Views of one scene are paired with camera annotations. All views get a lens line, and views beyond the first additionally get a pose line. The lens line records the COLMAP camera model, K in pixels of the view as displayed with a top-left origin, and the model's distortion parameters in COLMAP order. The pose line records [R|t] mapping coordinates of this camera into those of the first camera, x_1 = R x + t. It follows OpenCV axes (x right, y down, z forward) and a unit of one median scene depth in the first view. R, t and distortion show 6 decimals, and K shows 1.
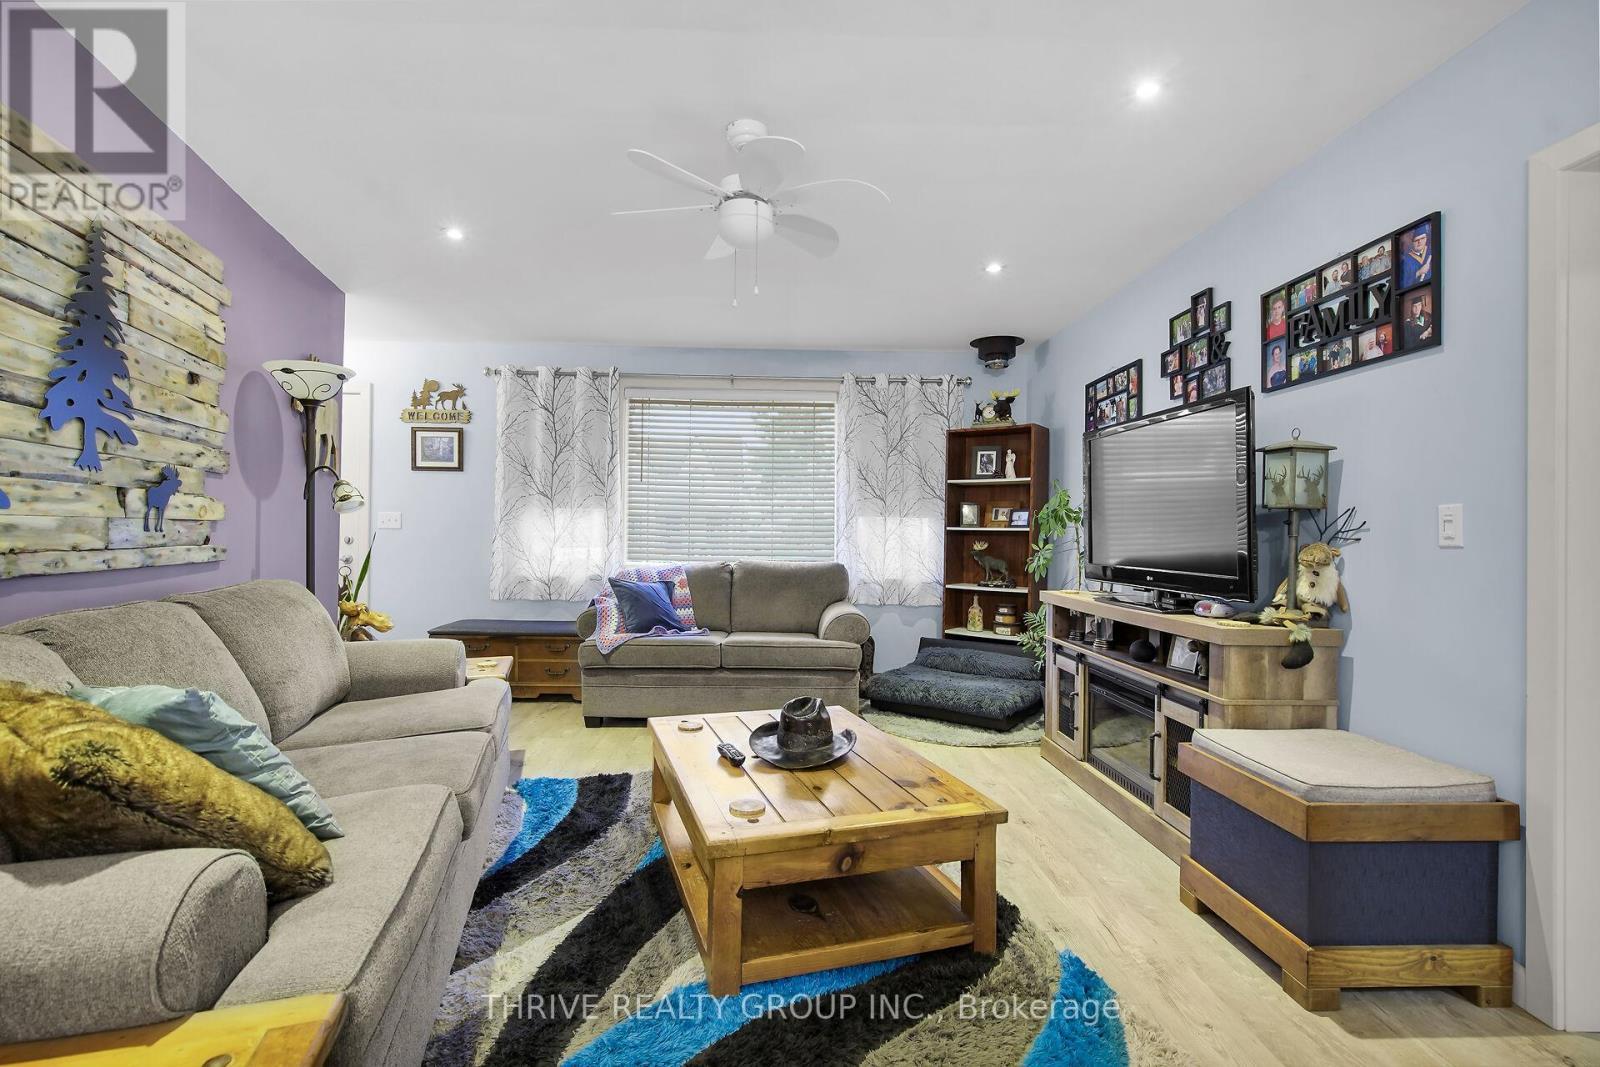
lens RADIAL K [[727.5, 0, 801.5], [0, 727.5, 529.3], [0, 0, 1]] dist [-0.001458, 0.000873]
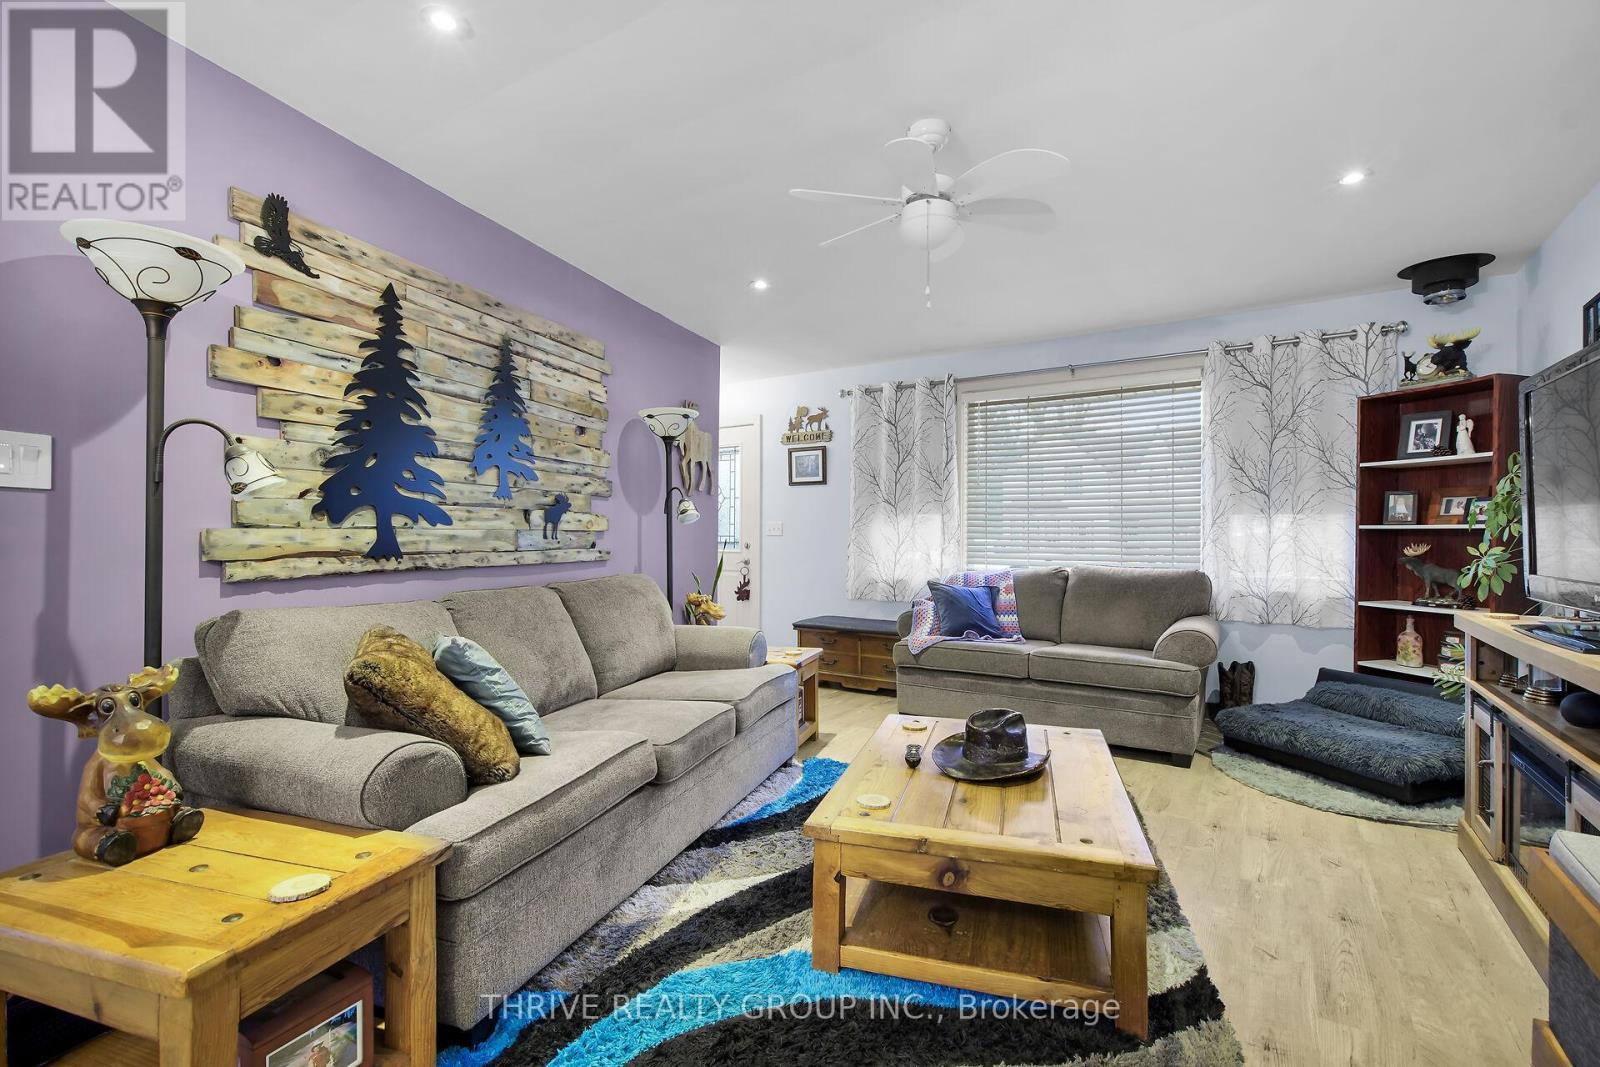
lens RADIAL K [[745.9, 0, 800.0], [0, 745.9, 533.5], [0, 0, 1]] dist [-0.001038, 0.000900]
pose [[0.816652, -0.013286, -0.576977, 0.222290], [0.012156, 0.999909, -0.005820, 0.003902], [0.577002, -0.002261, 0.816739, 0.039726]]
